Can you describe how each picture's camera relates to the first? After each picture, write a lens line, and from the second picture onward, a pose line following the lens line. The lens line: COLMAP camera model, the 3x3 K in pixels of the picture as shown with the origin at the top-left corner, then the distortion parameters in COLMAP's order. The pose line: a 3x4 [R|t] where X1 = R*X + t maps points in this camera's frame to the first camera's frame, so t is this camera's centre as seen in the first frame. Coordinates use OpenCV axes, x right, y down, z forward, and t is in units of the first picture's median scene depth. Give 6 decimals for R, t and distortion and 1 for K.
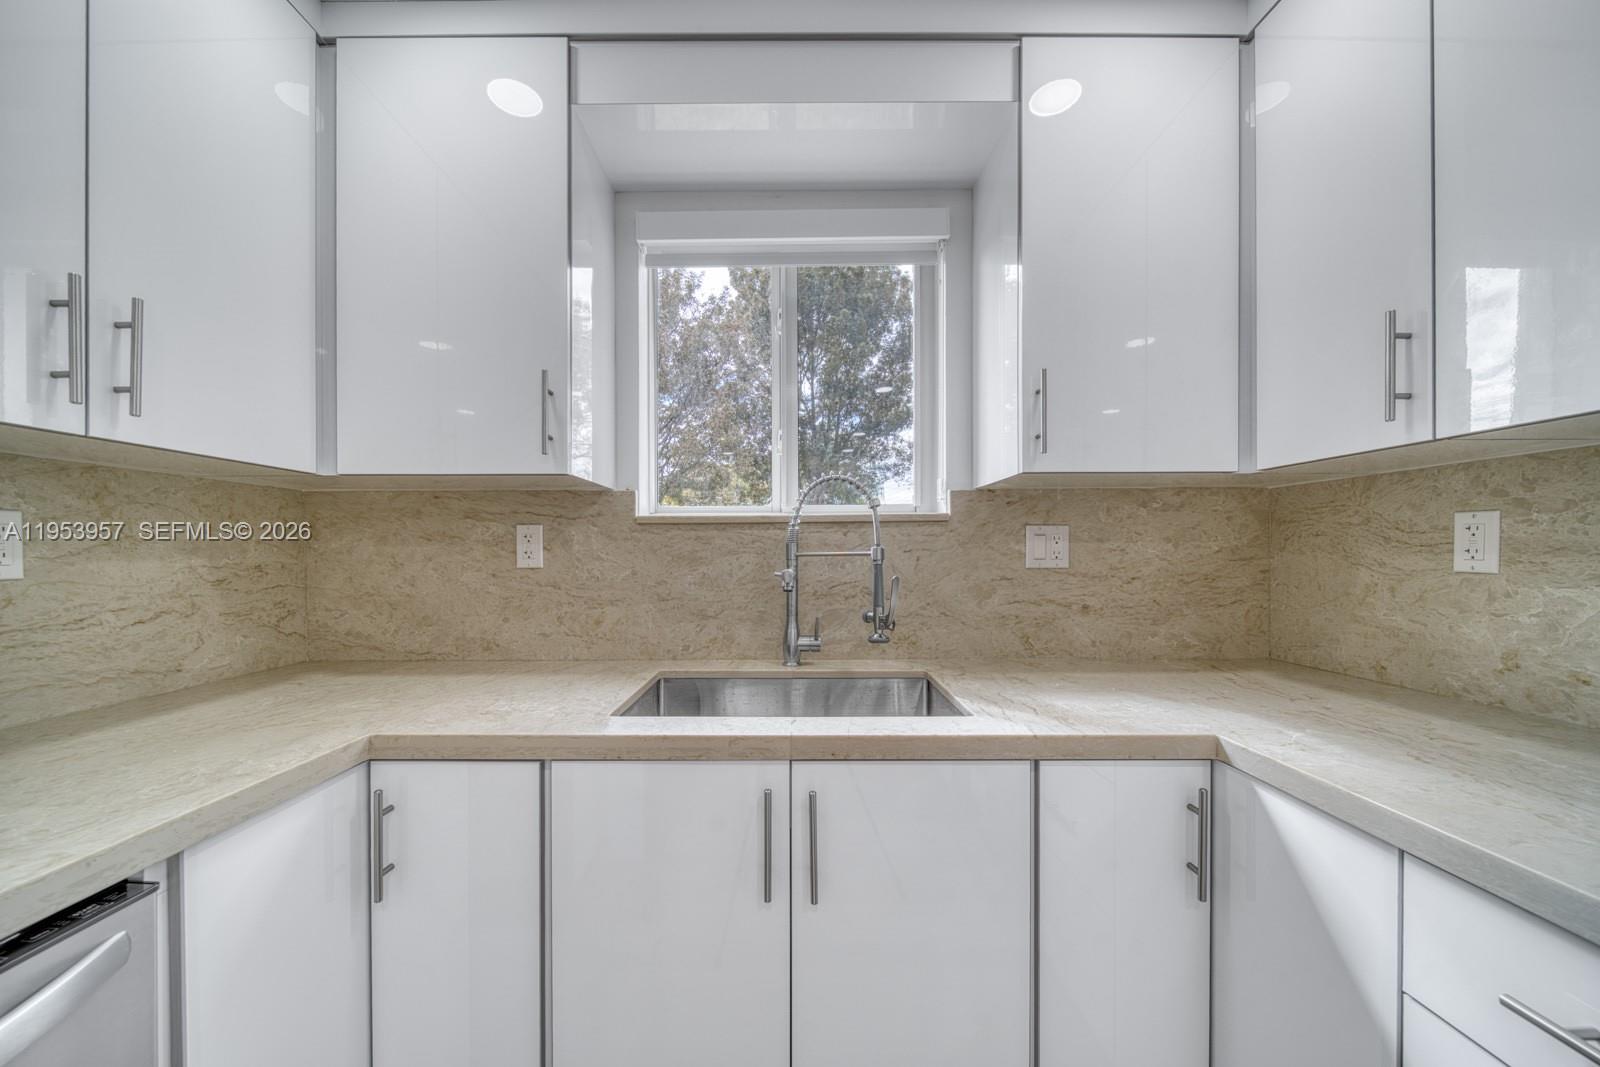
lens RADIAL K [[574.8, 0, 705.9], [0, 574.8, 555.9], [0, 0, 1]] dist [-0.000302, -0.000632]
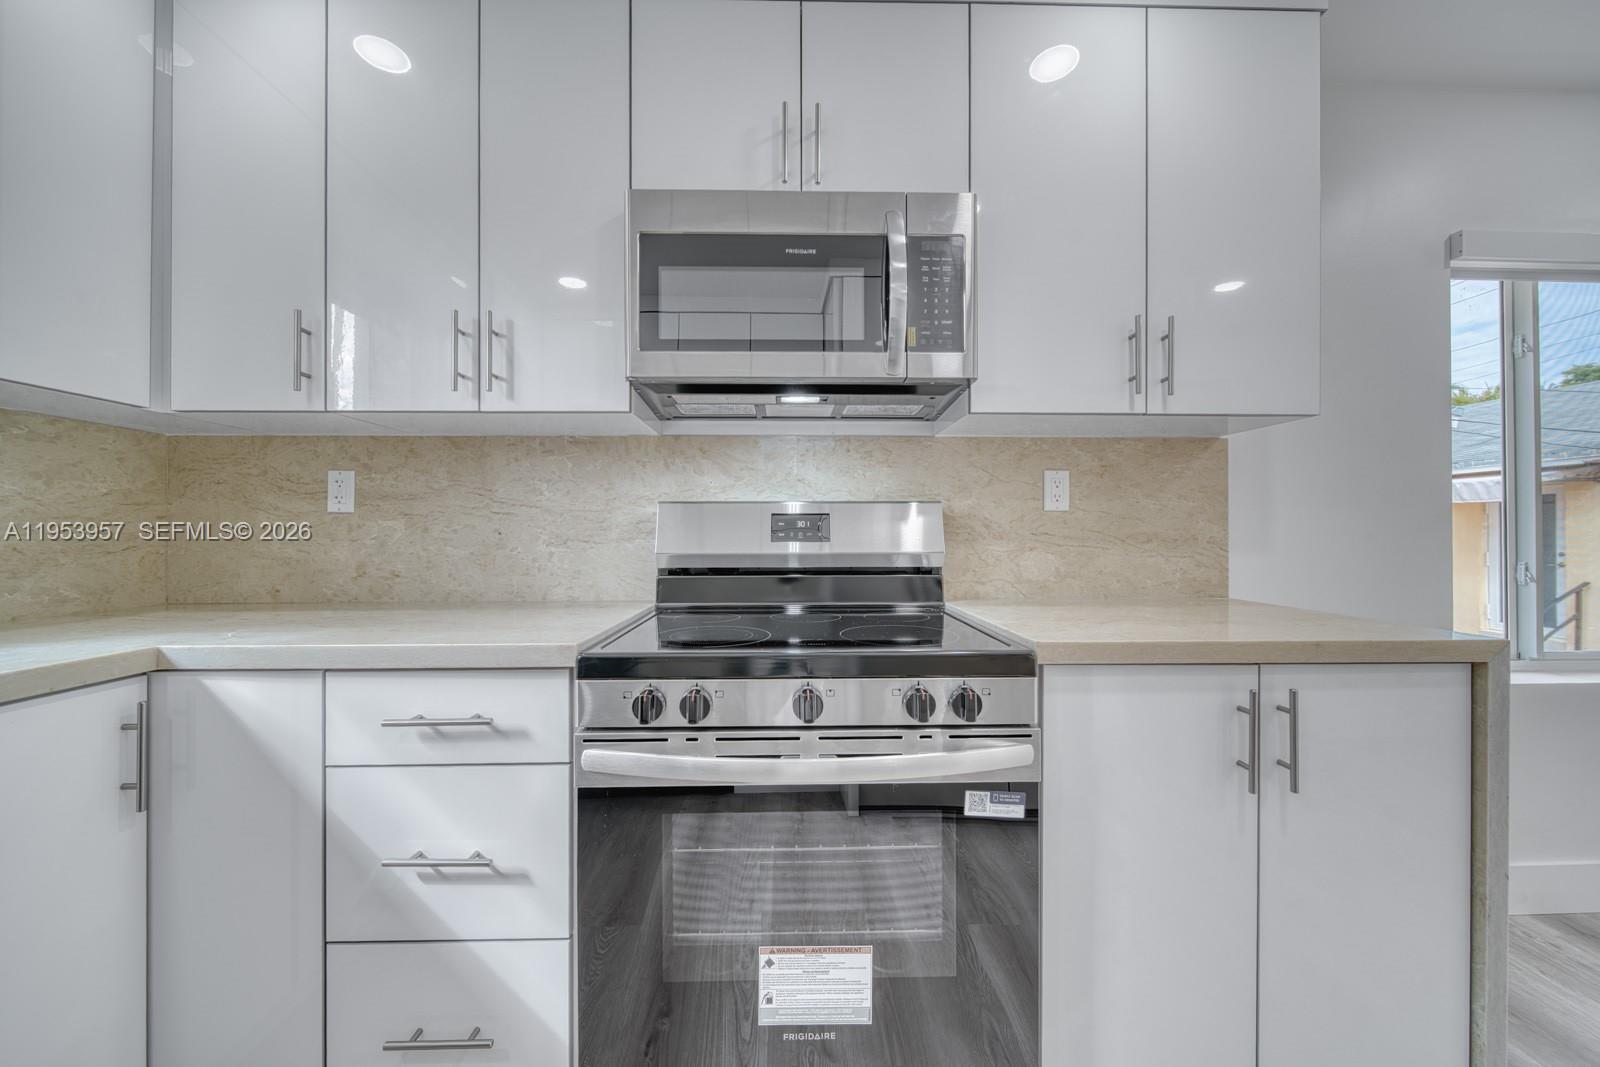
lens RADIAL K [[574.8, 0, 885.0], [0, 574.8, 533.1], [0, 0, 1]] dist [-0.000302, -0.000632]
pose [[-0.155830, 0.009456, 0.987739, -0.268192], [0.008258, 0.999932, -0.008270, 0.092682], [-0.987749, 0.006868, -0.155898, -0.115170]]
